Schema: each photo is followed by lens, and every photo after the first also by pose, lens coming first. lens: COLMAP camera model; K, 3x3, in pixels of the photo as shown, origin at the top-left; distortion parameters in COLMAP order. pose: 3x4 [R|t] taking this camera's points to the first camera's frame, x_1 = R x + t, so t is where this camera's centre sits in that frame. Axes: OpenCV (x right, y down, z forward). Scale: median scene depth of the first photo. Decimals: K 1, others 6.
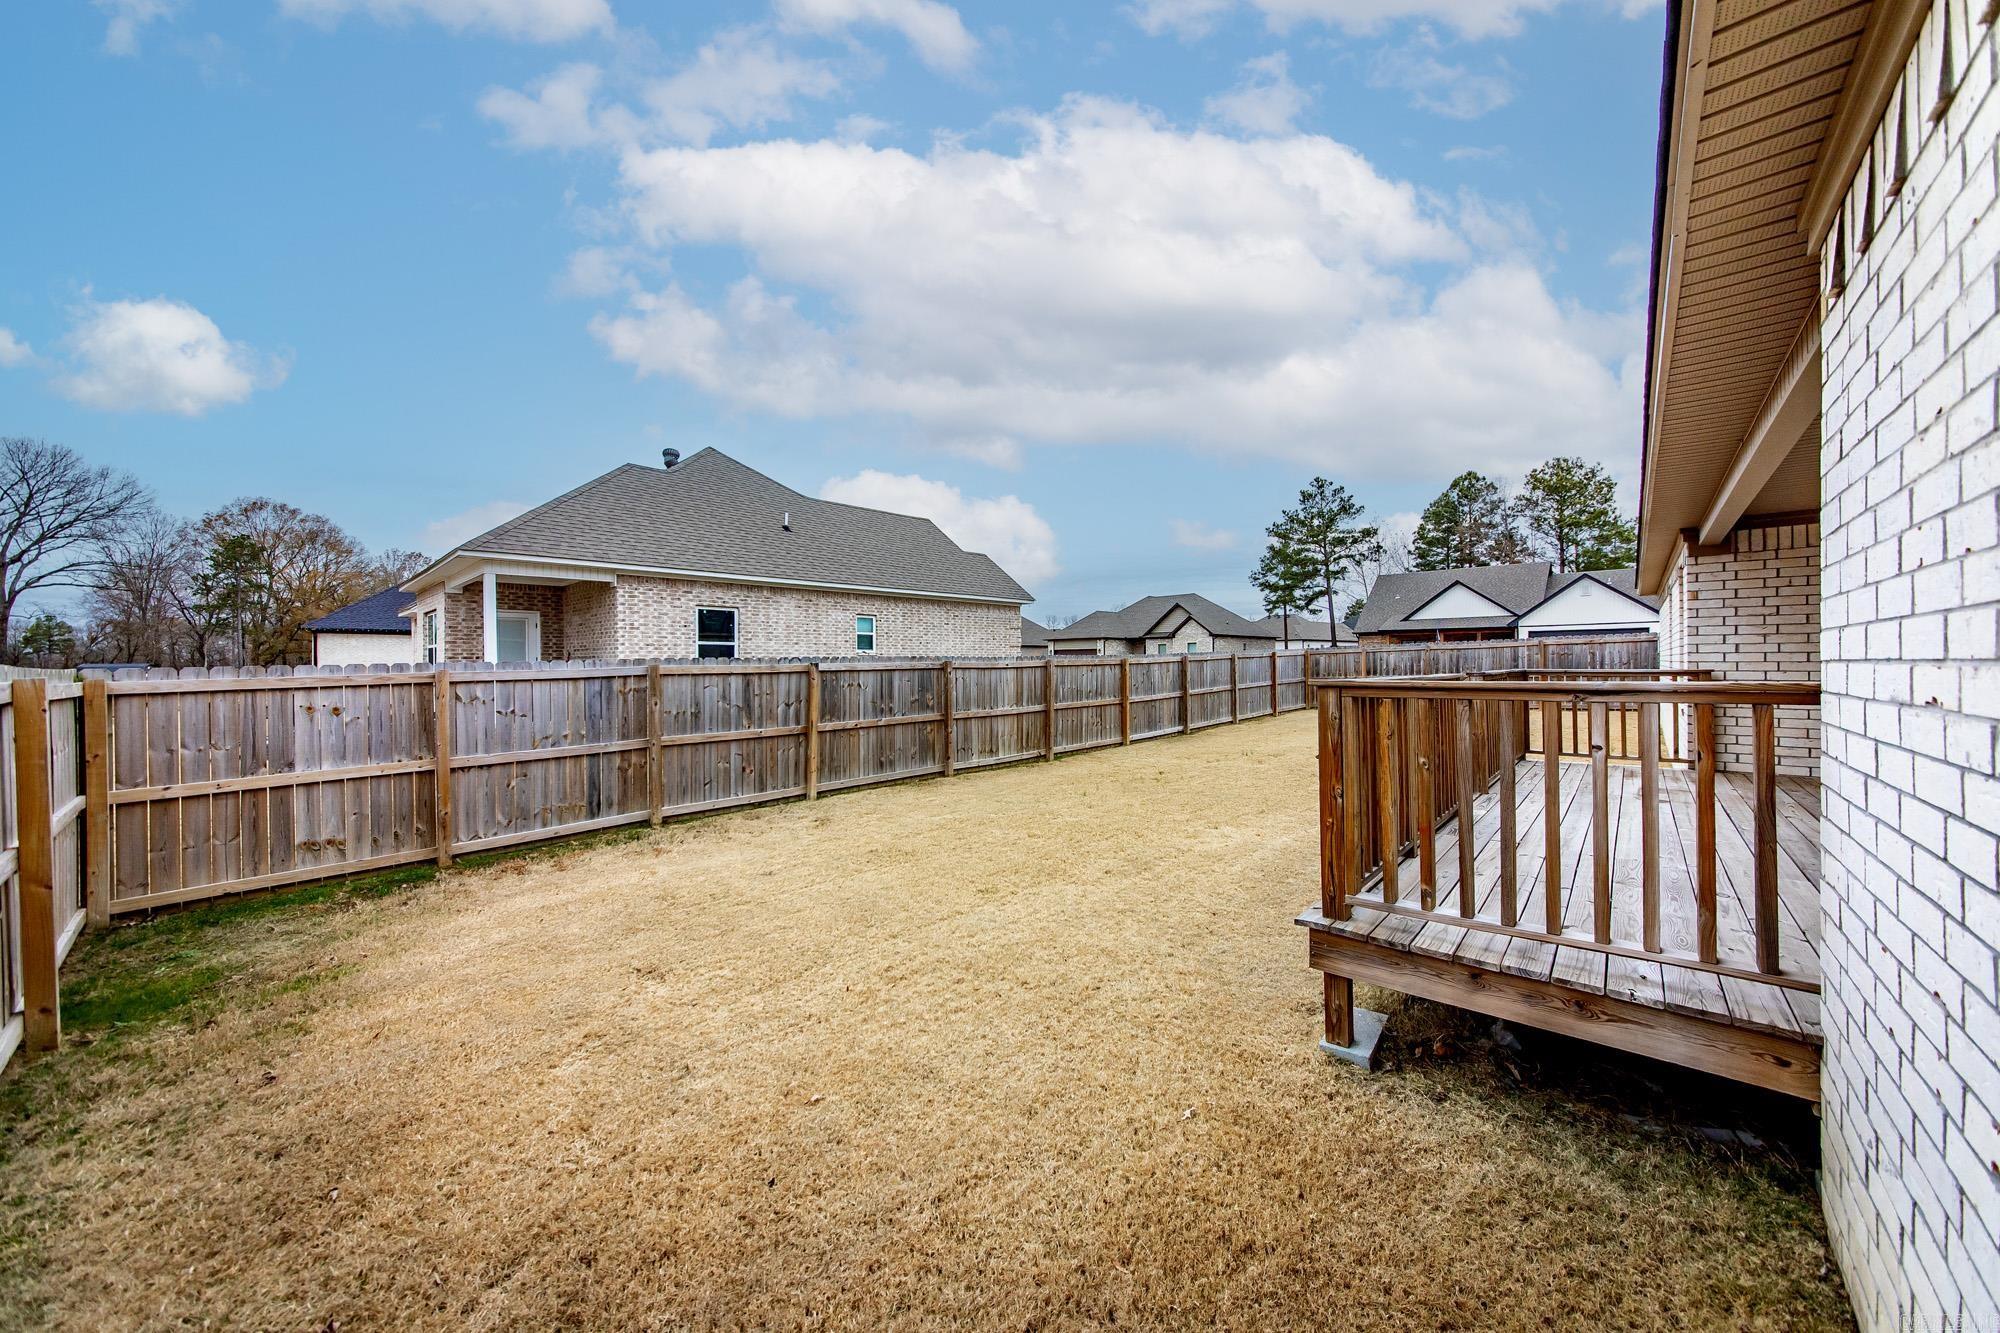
lens RADIAL K [[736.1, 0, 978.7], [0, 736.1, 660.3], [0, 0, 1]] dist [-0.007382, 0.000722]
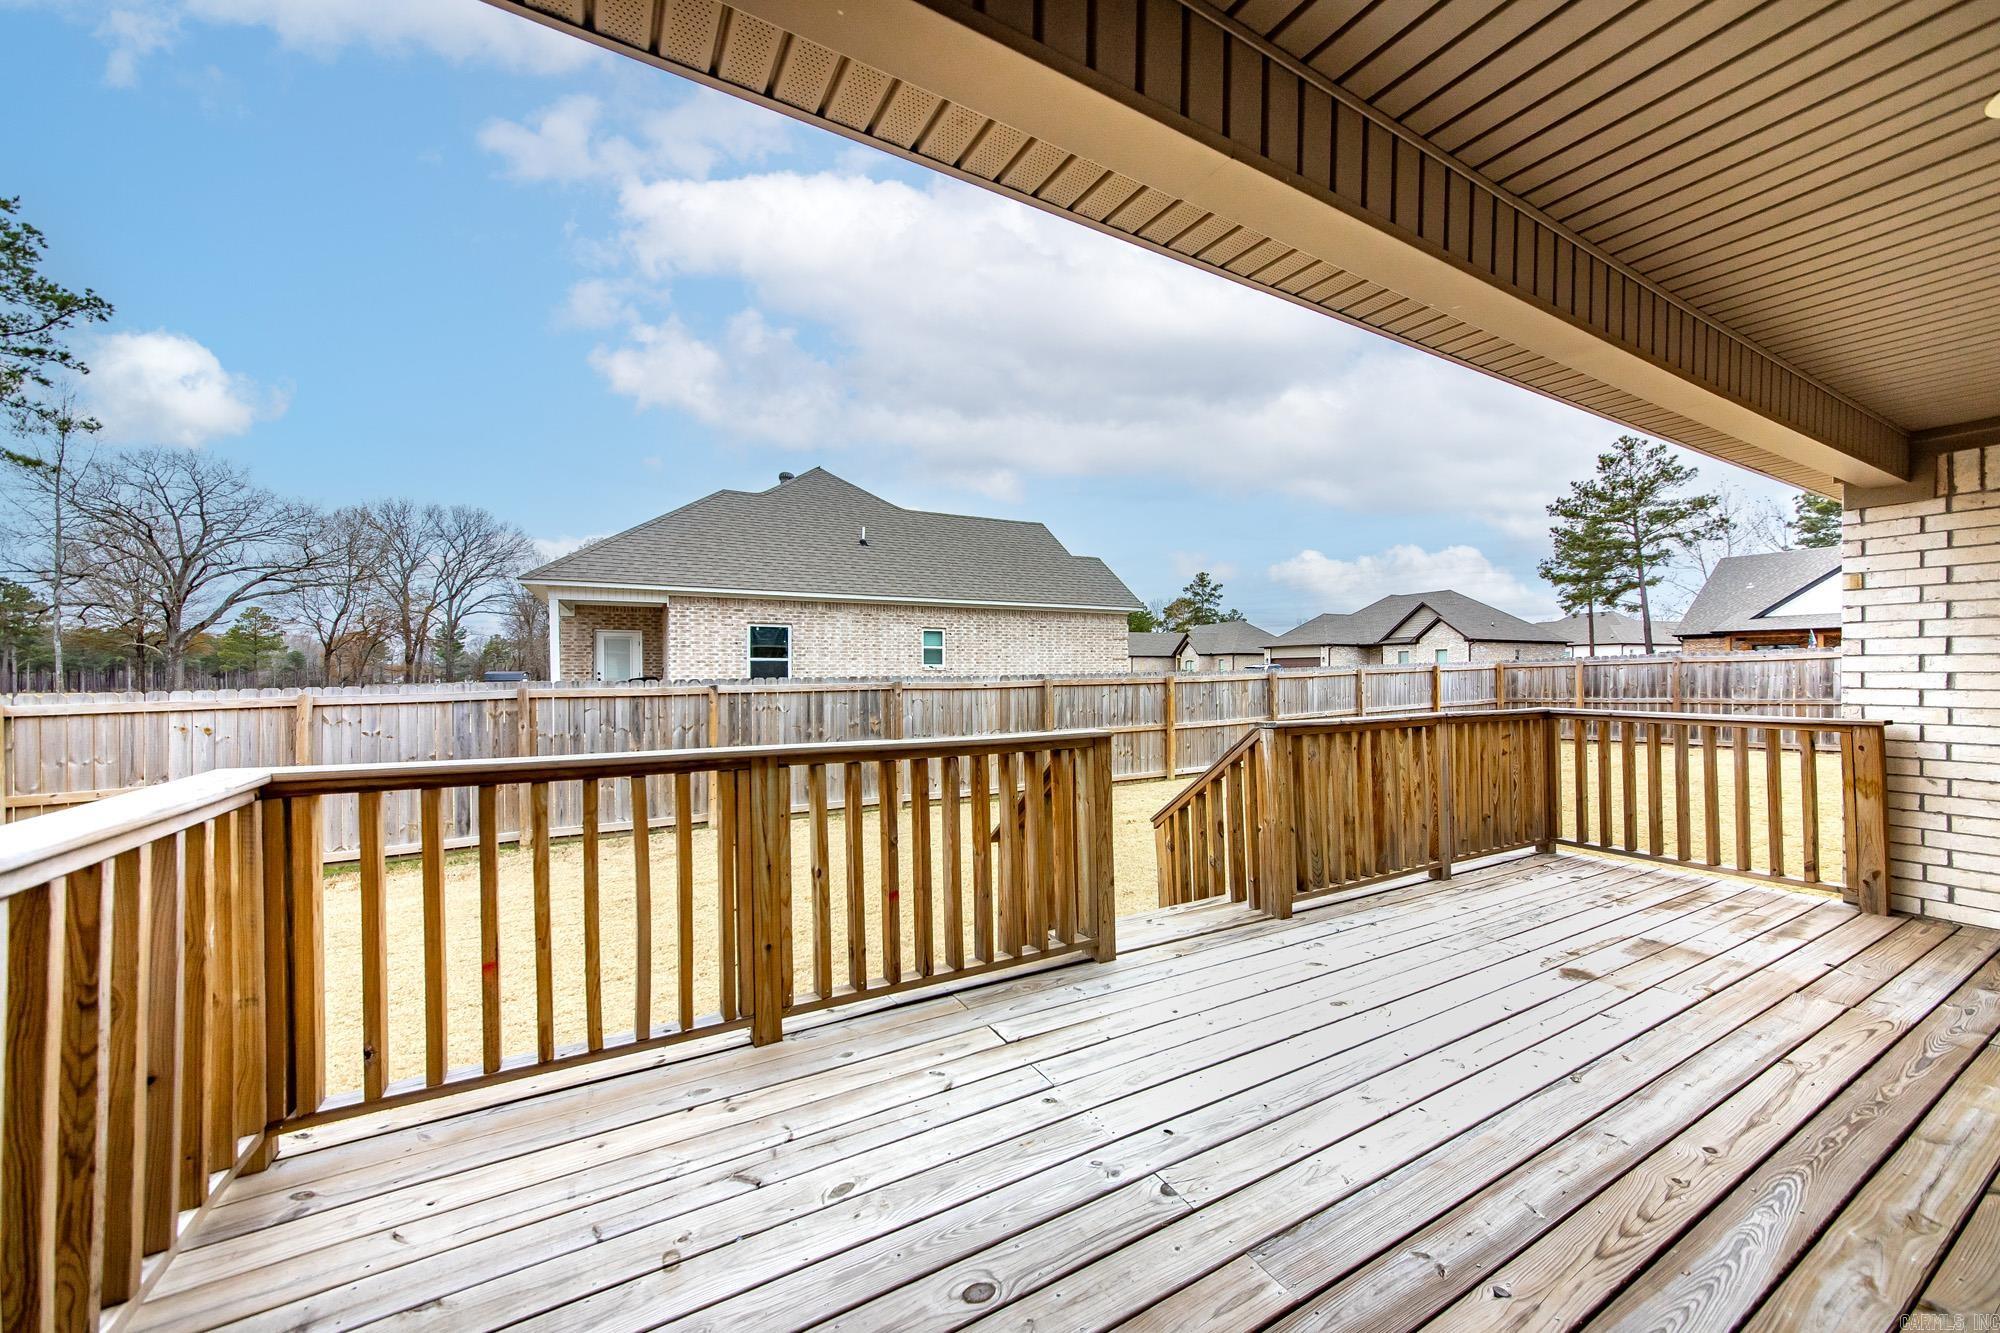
lens RADIAL K [[736.1, 0, 987.2], [0, 736.1, 658.9], [0, 0, 1]] dist [-0.007382, 0.000722]
pose [[0.942663, -0.004028, -0.333720, 0.259774], [0.000312, 0.999937, -0.011187, -0.012070], [0.333745, 0.010442, 0.942606, 0.131726]]
